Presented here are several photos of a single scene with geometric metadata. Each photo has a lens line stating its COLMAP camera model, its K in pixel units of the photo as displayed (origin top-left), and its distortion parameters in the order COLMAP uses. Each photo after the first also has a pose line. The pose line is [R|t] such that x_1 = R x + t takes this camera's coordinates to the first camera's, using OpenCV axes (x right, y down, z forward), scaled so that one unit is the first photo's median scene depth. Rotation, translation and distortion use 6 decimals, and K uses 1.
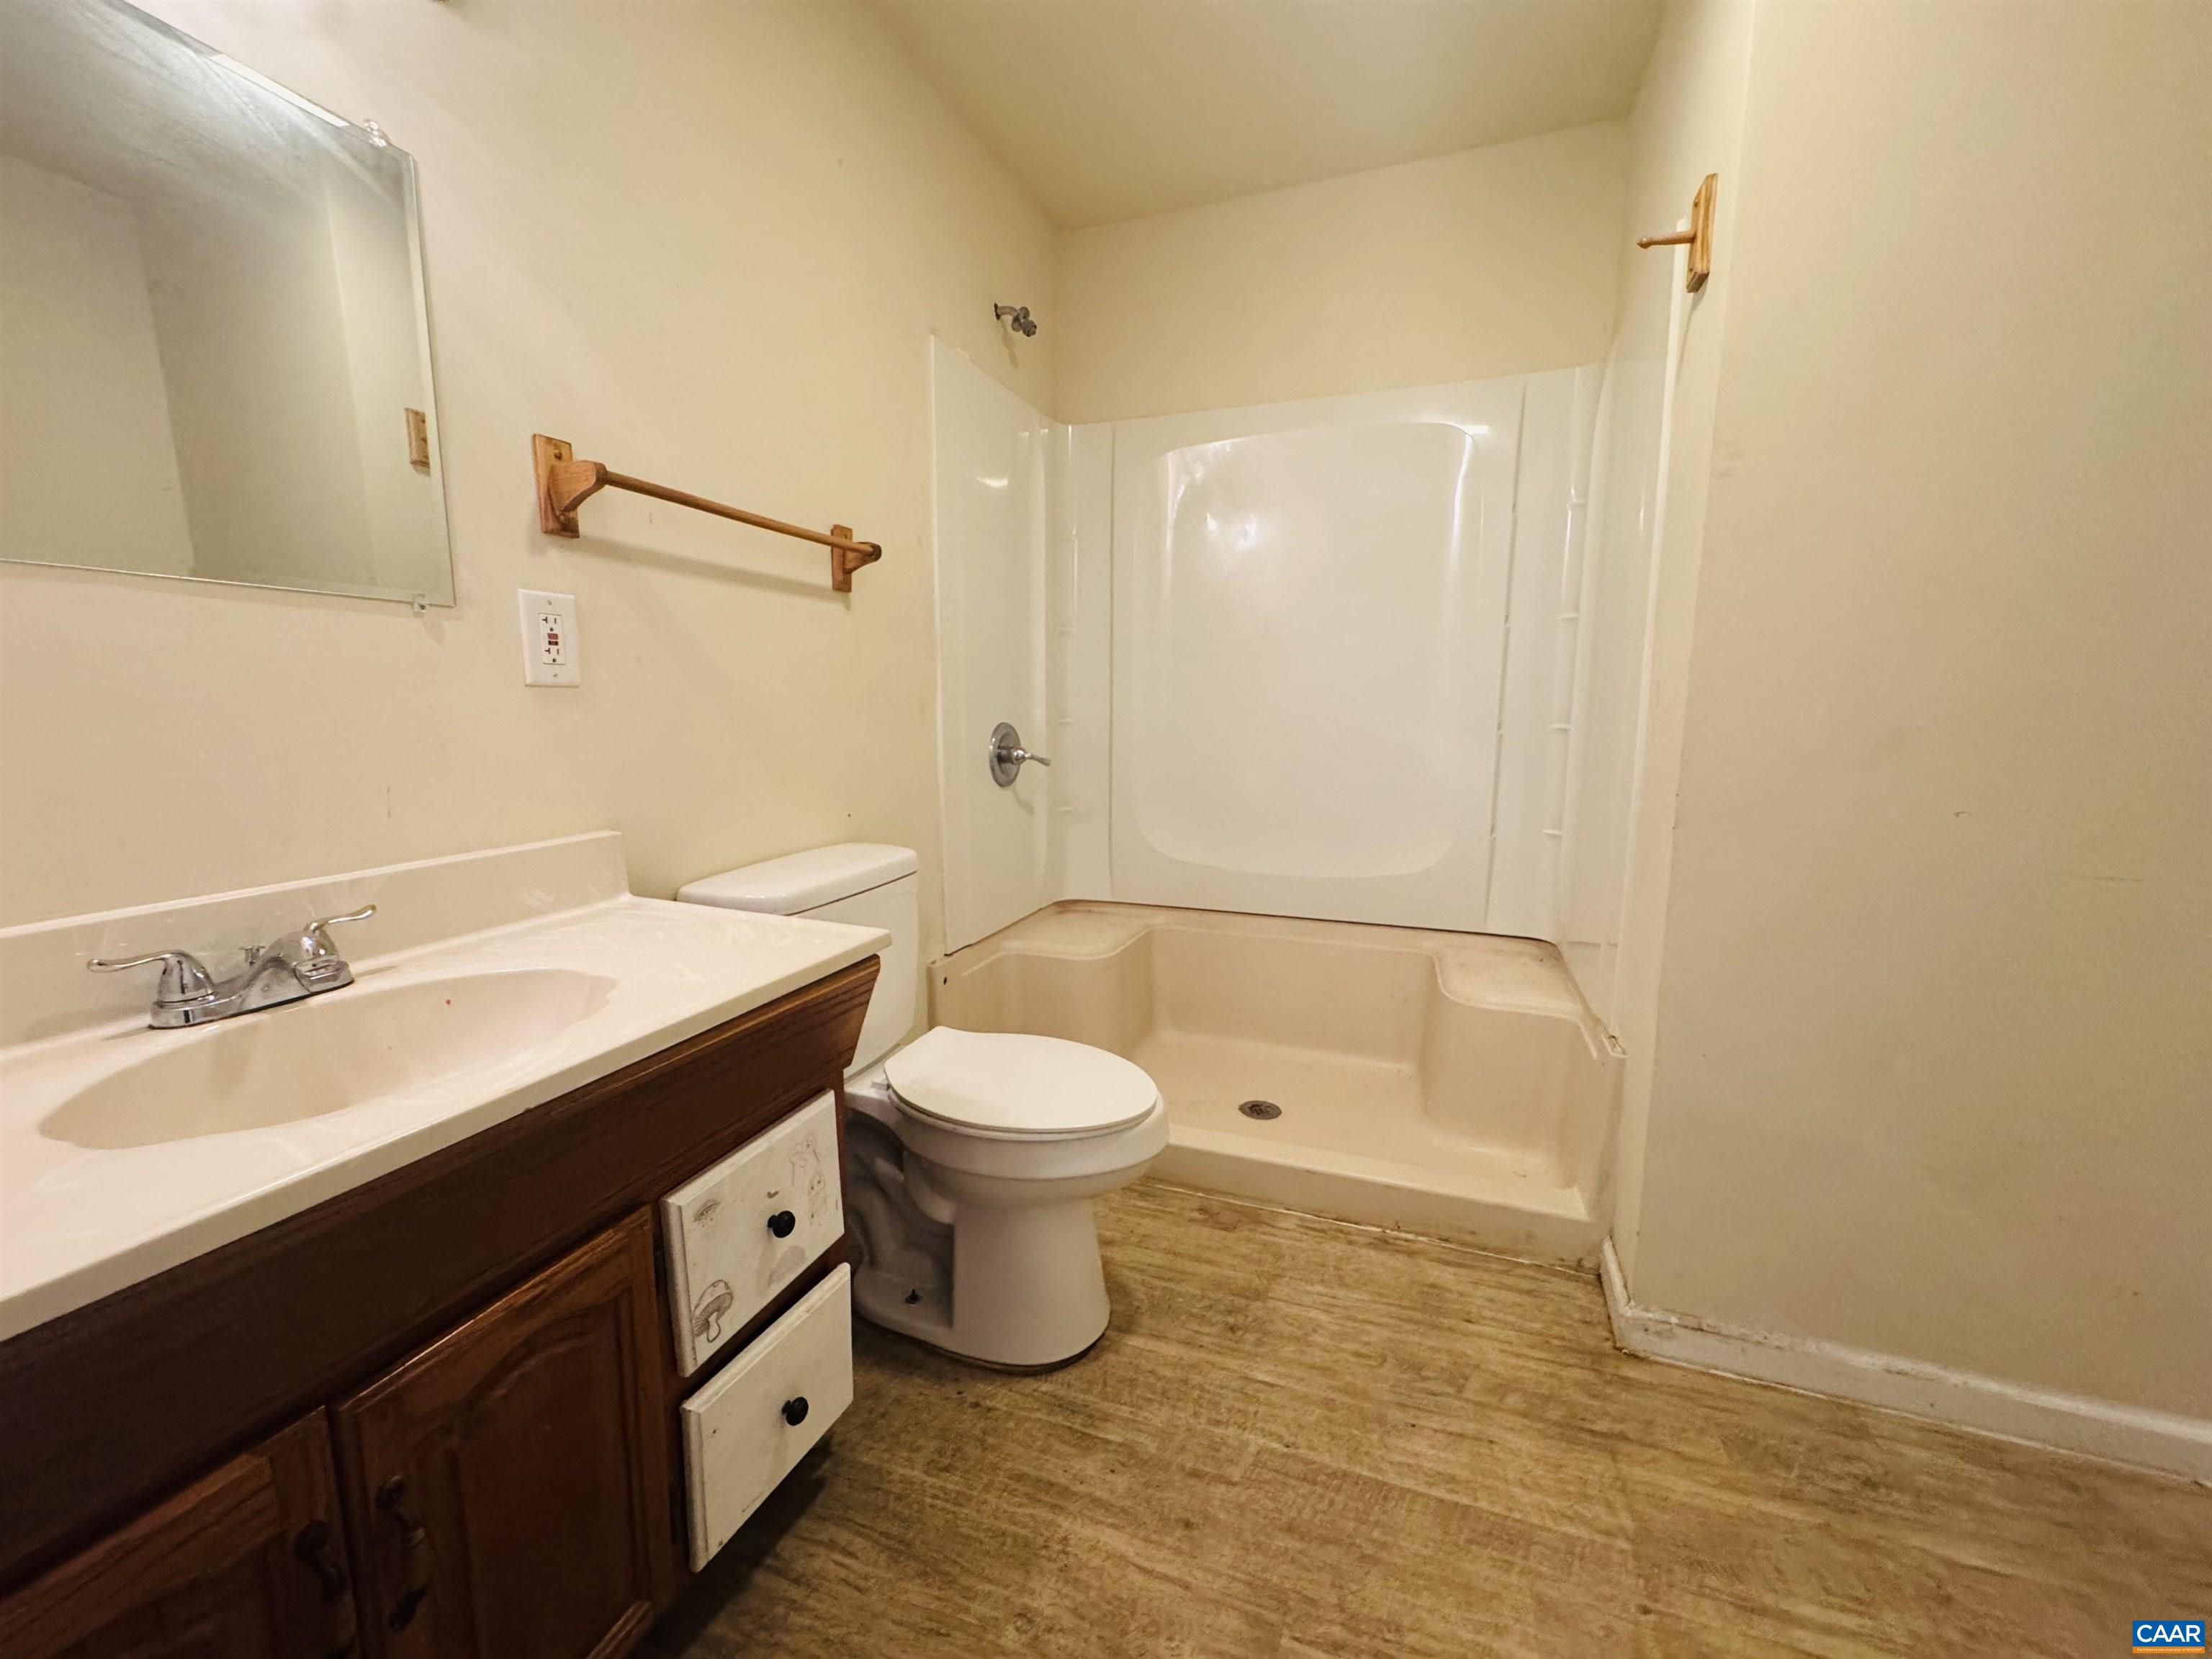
lens RADIAL K [[877.3, 0, 1110.6], [0, 877.3, 830.5], [0, 0, 1]] dist [-0.001721, 0.000738]
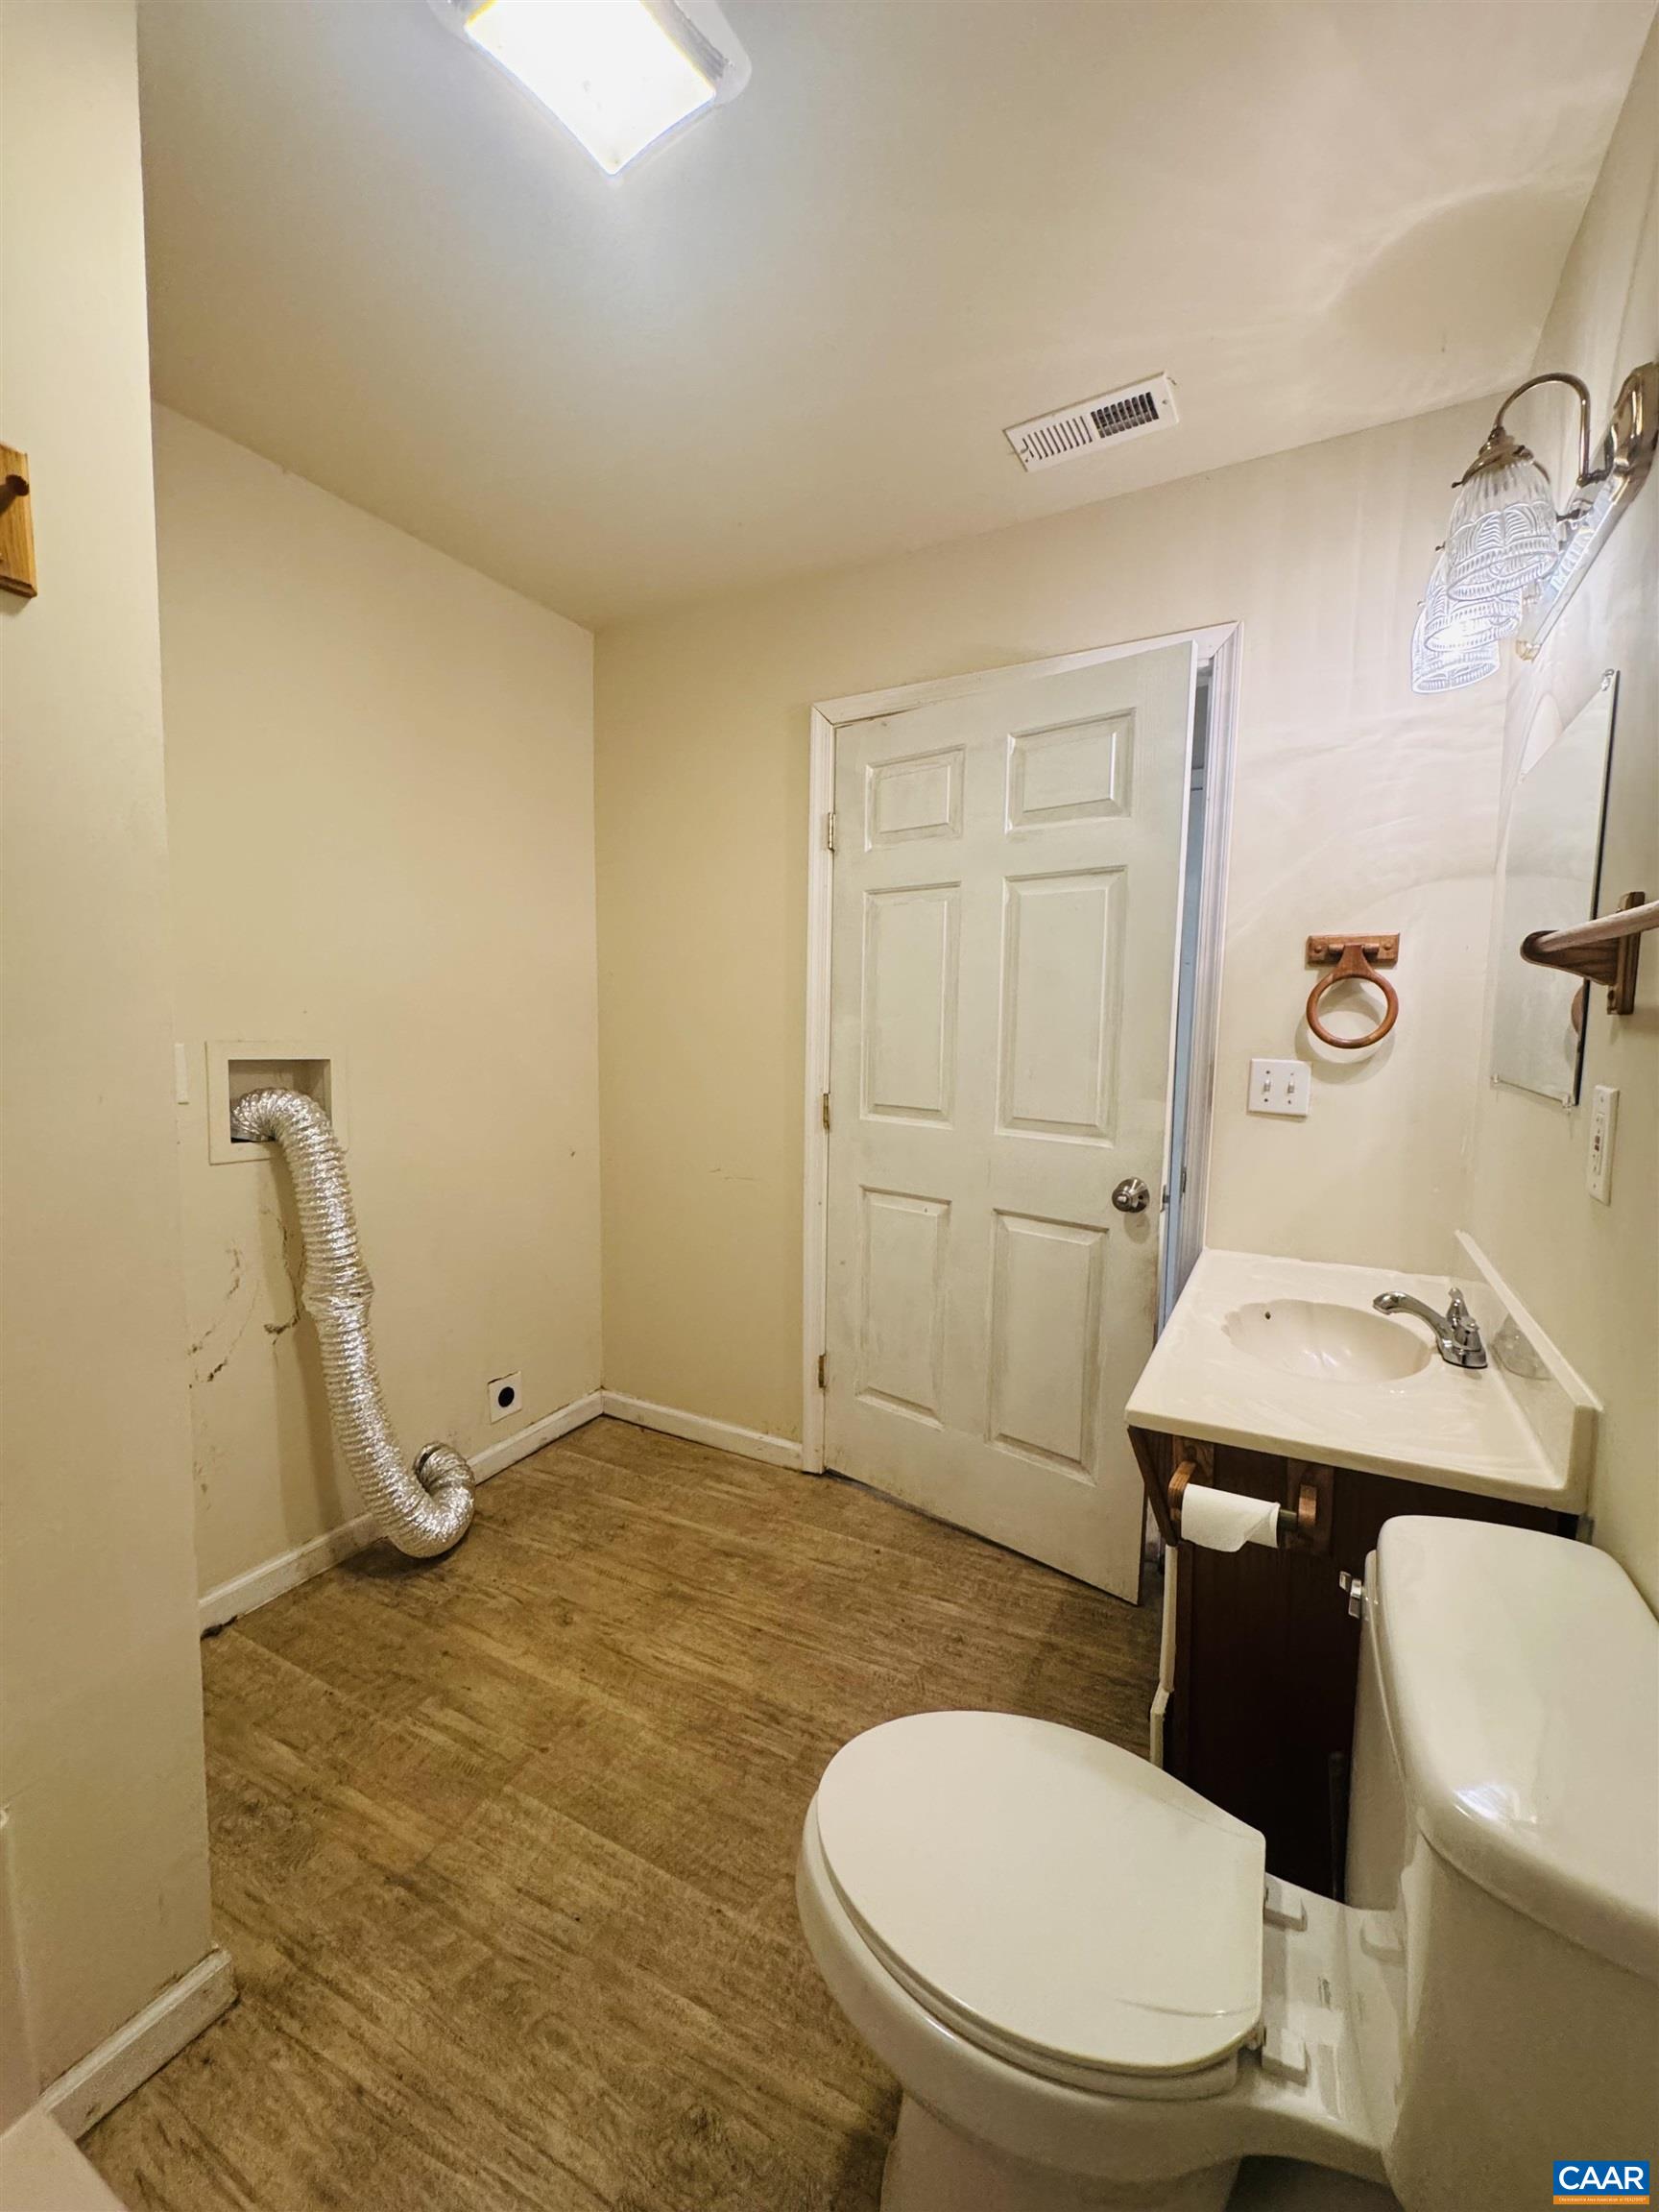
lens RADIAL K [[877.3, 0, 829.0], [0, 877.3, 1105.6], [0, 0, 1]] dist [-0.001721, 0.000738]
pose [[-0.989397, -0.020016, 0.143849, -0.045674], [0.014310, 0.972203, 0.233703, -0.411017], [-0.144529, 0.233284, -0.961608, 1.708978]]
